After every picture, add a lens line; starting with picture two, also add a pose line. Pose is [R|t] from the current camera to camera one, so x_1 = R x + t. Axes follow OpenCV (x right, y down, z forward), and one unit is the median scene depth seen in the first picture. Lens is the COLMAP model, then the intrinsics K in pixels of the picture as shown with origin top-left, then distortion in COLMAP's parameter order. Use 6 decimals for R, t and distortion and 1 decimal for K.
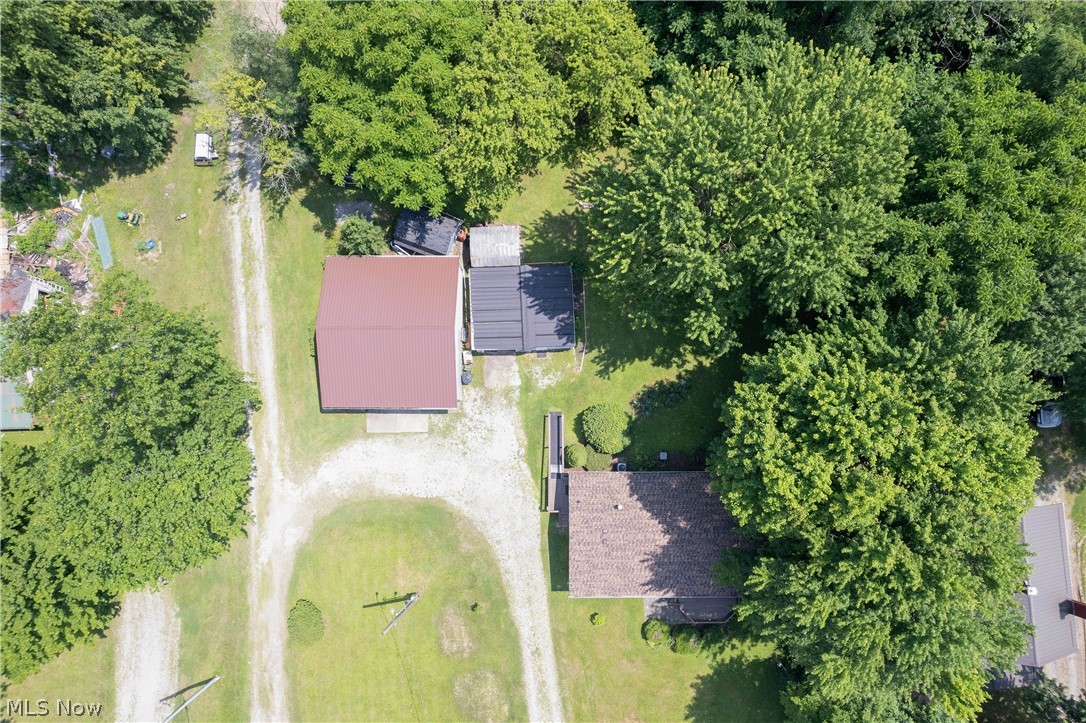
lens RADIAL K [[698.2, 0, 543.0], [0, 698.2, 361.5], [0, 0, 1]] dist [-0.060267, 0.049332]
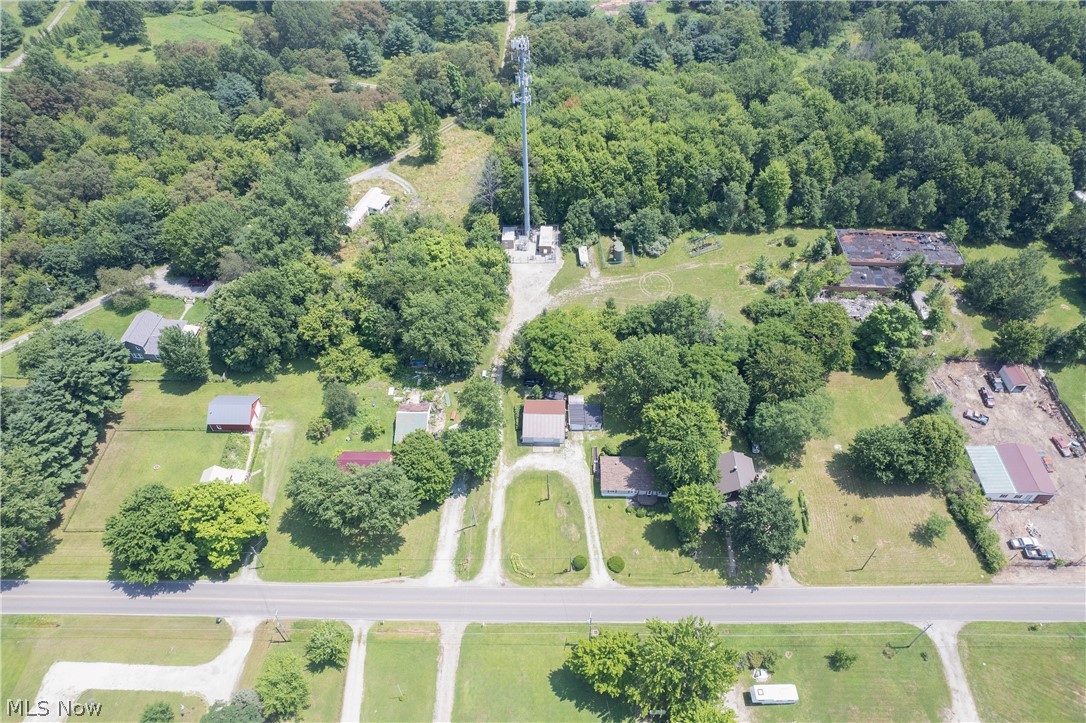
lens RADIAL K [[669.9, 0, 543.0], [0, 669.9, 361.5], [0, 0, 1]] dist [-0.056692, 0.054646]
pose [[0.999408, 0.026637, -0.021768, -0.159740], [-0.034351, 0.806709, -0.589950, 1.541540], [0.001845, 0.590348, 0.807146, -1.629365]]
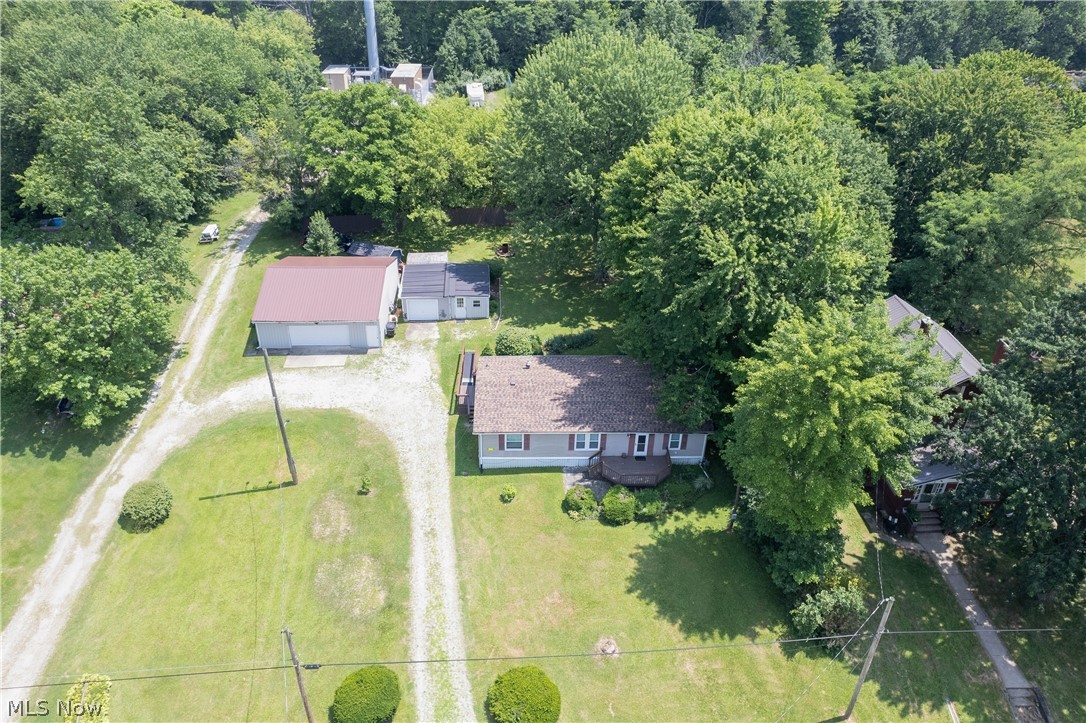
lens RADIAL K [[698.2, 0, 543.0], [0, 698.2, 361.5], [0, 0, 1]] dist [-0.060267, 0.049332]
pose [[0.999108, 0.001318, 0.042201, 0.084021], [0.031226, 0.649668, -0.759576, 0.895031], [-0.028418, 0.760217, 0.649048, 0.334081]]
